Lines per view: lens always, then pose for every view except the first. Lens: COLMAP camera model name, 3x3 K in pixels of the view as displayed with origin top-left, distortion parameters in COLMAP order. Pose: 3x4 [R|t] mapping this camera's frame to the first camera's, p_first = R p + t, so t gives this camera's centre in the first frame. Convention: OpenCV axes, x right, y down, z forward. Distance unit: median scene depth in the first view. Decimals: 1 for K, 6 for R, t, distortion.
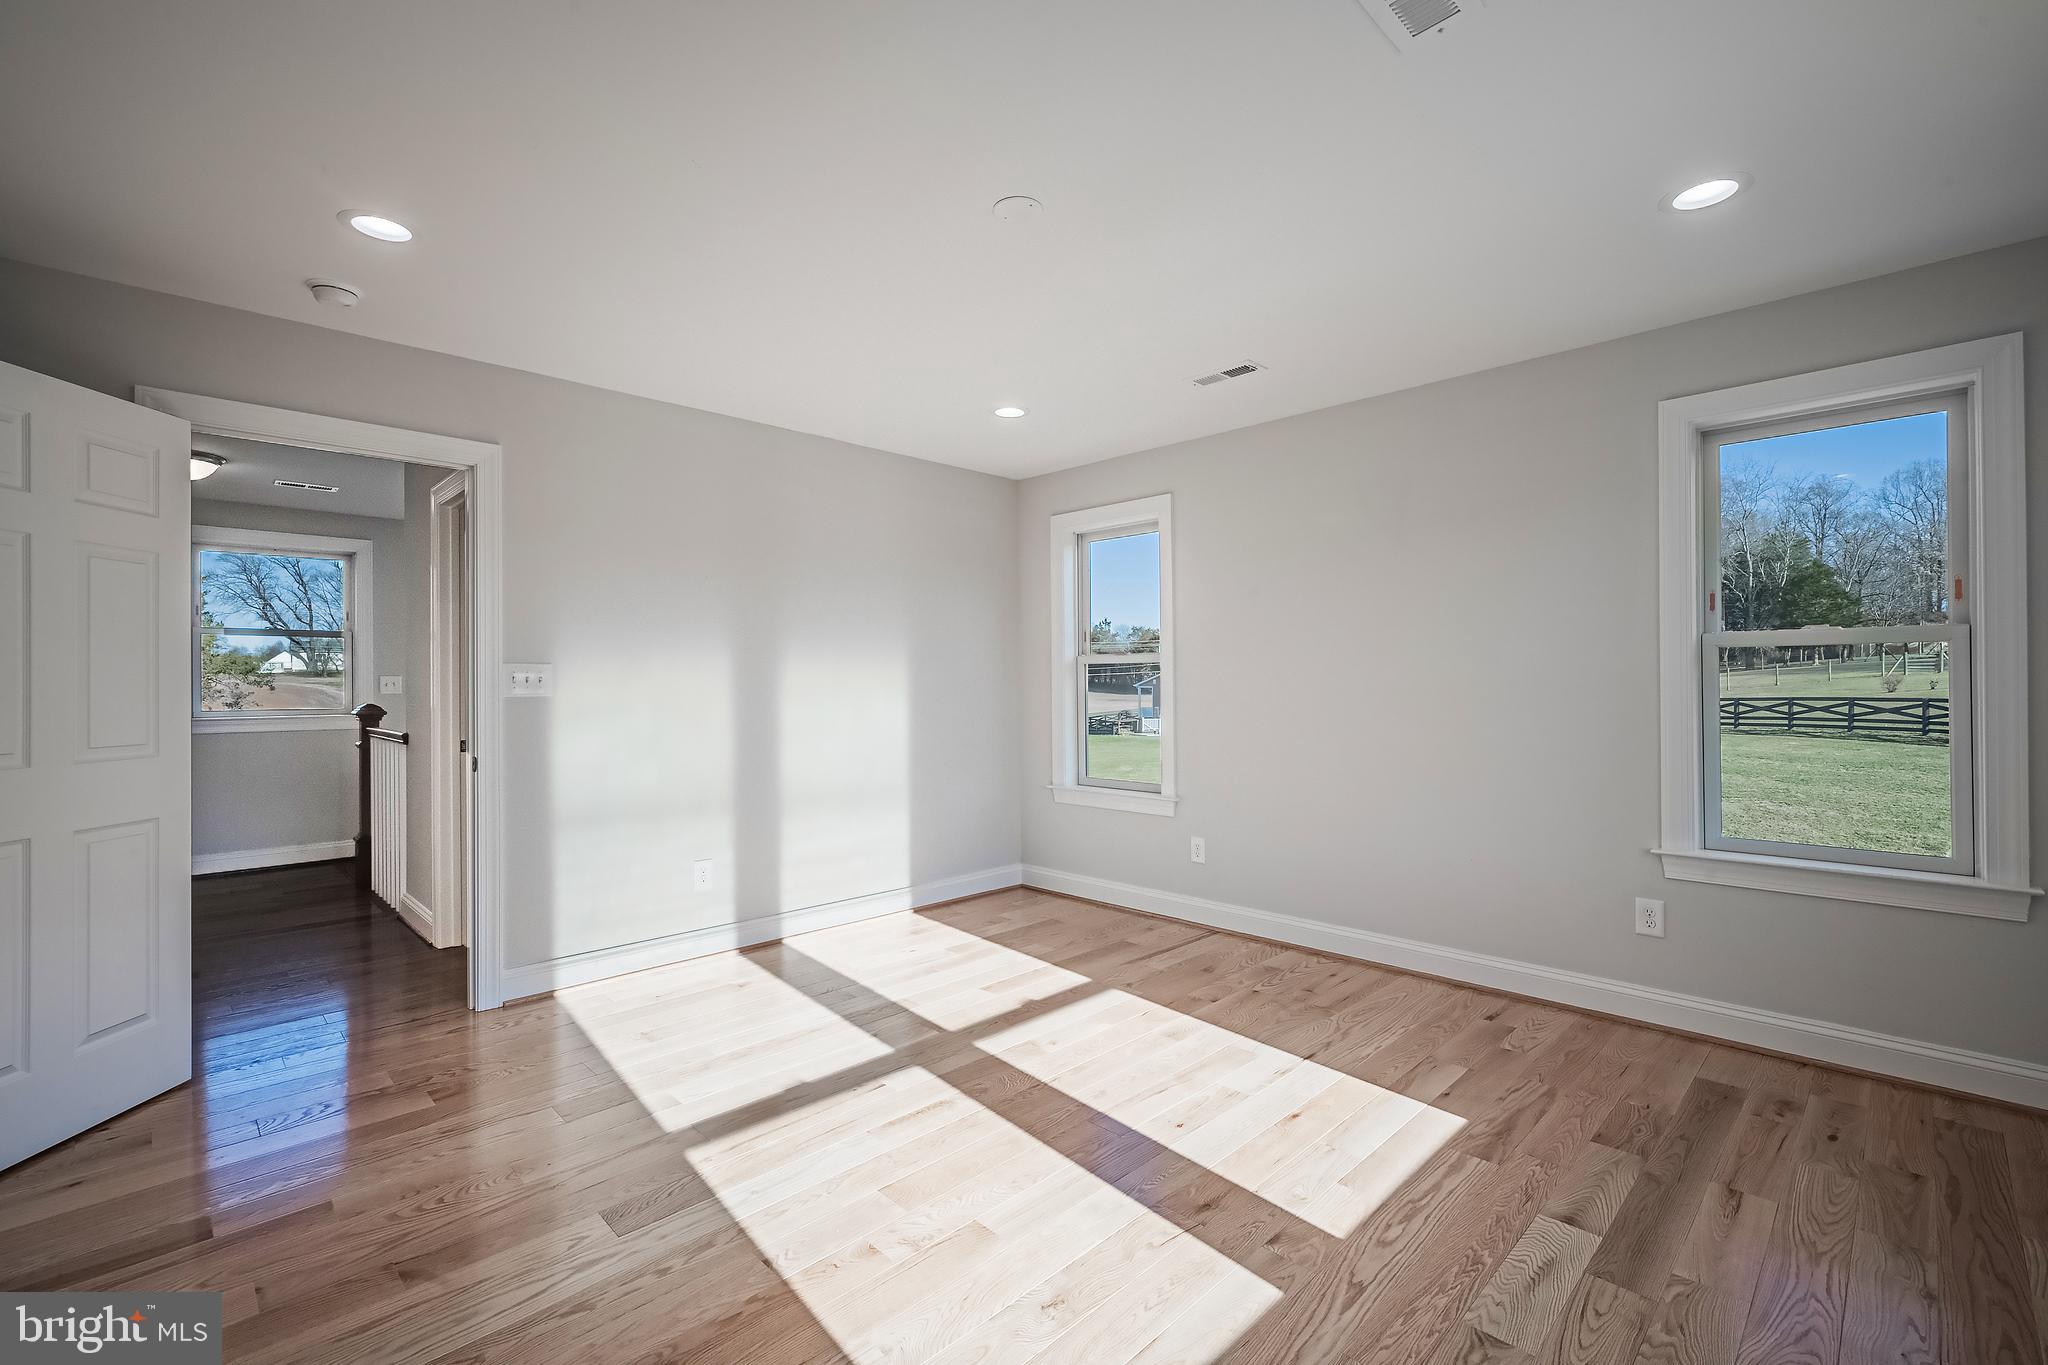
lens RADIAL K [[876.1, 0, 1021.0], [0, 876.1, 684.0], [0, 0, 1]] dist [-0.000950, -0.000076]
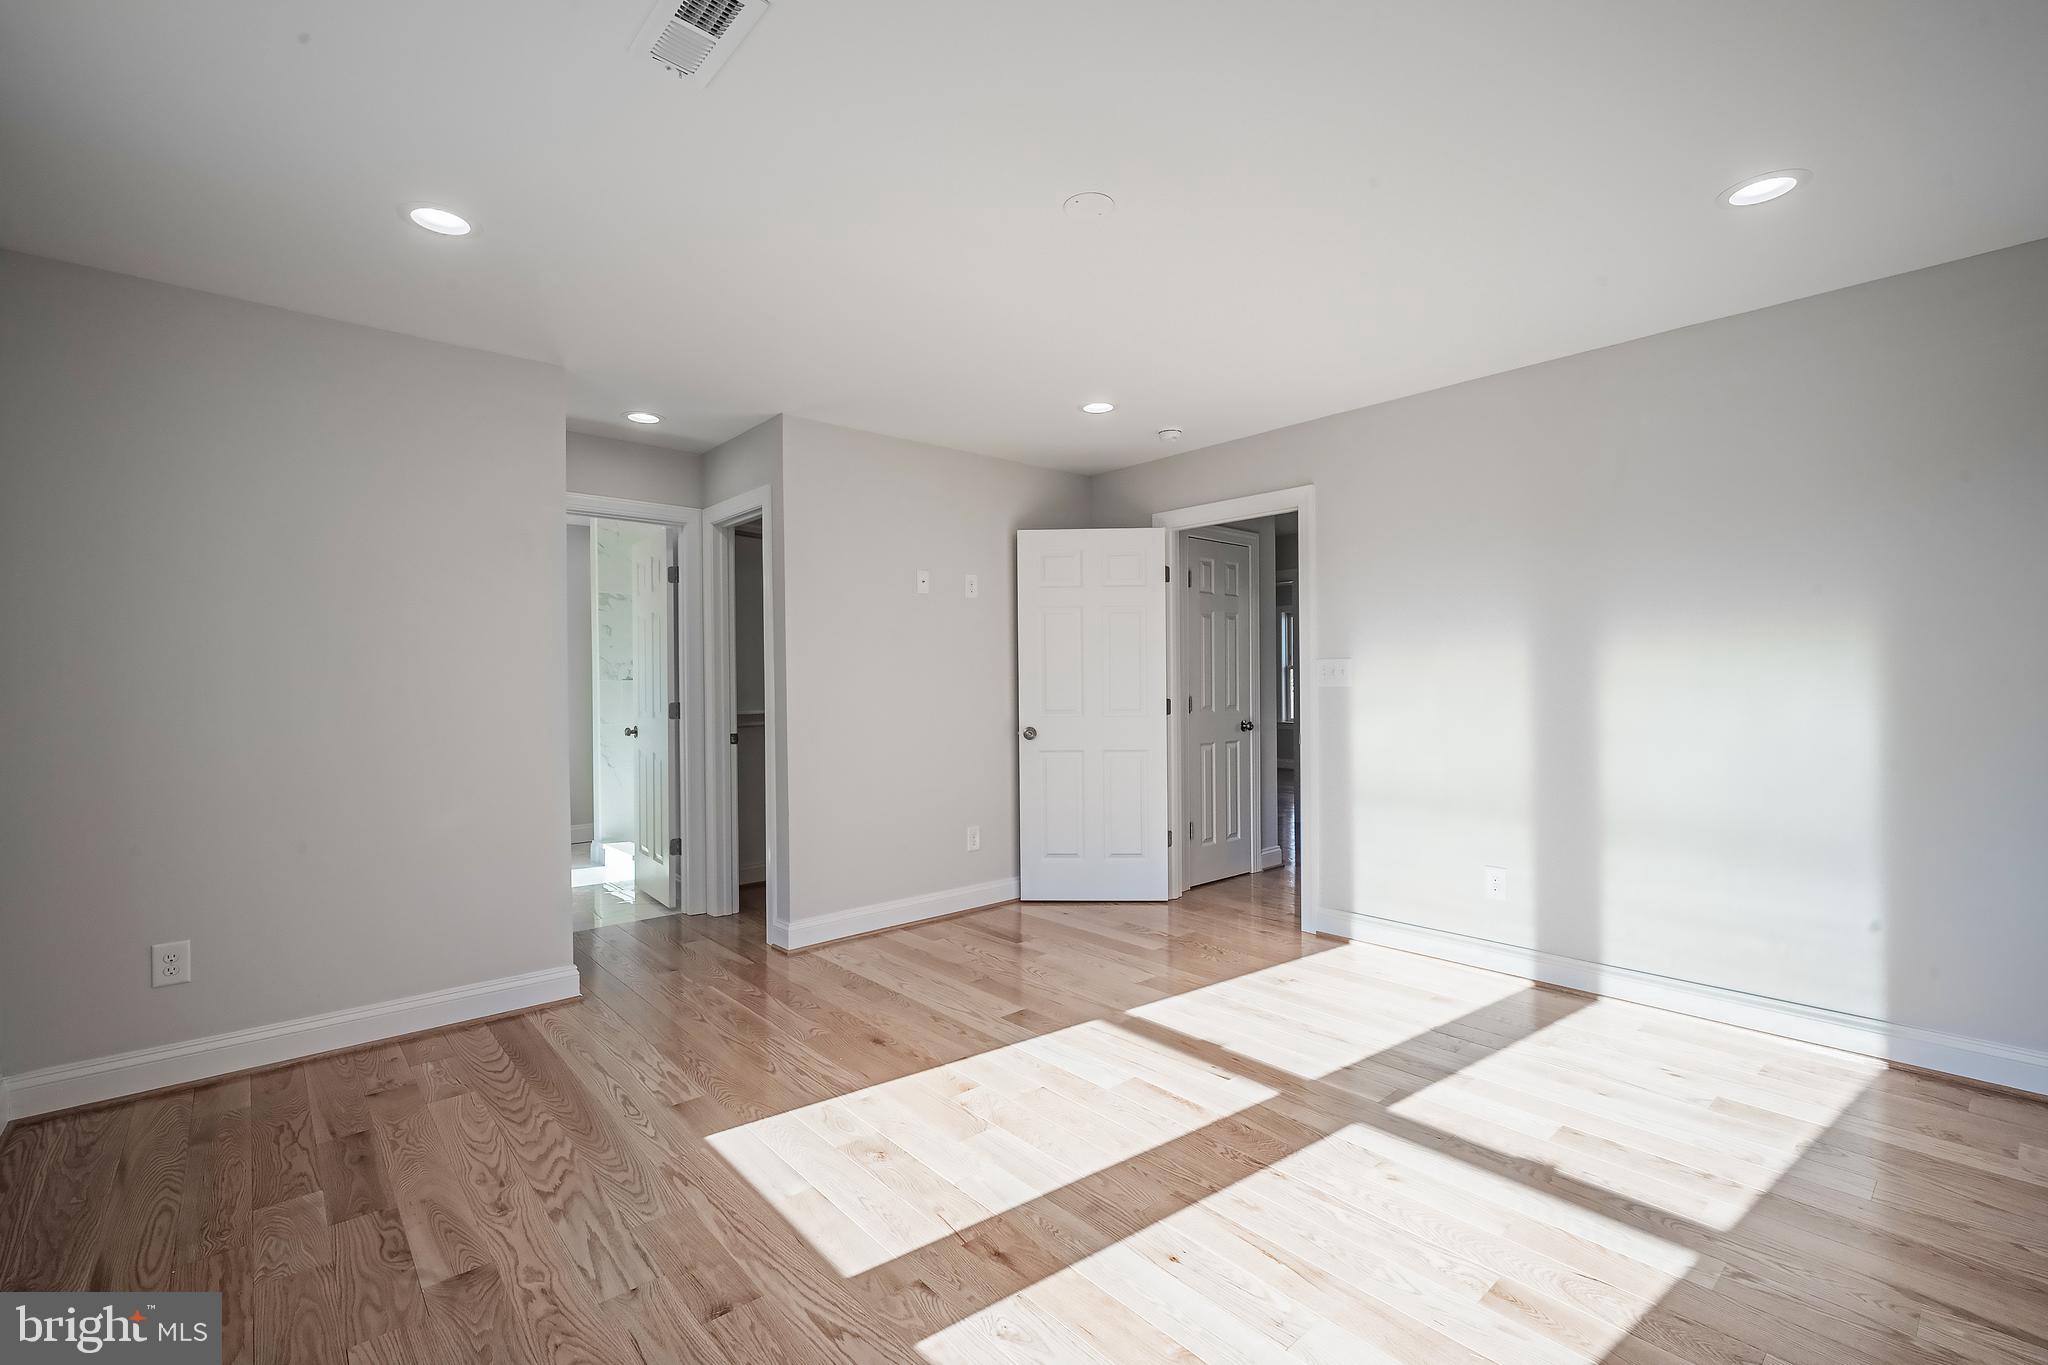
lens RADIAL K [[876.1, 0, 1021.0], [0, 876.1, 684.0], [0, 0, 1]] dist [-0.000950, -0.000076]
pose [[-0.052305, 0.006808, -0.998608, 0.714059], [0.011052, 0.999919, 0.006238, -0.000850], [0.998570, -0.010711, -0.052376, 0.690768]]
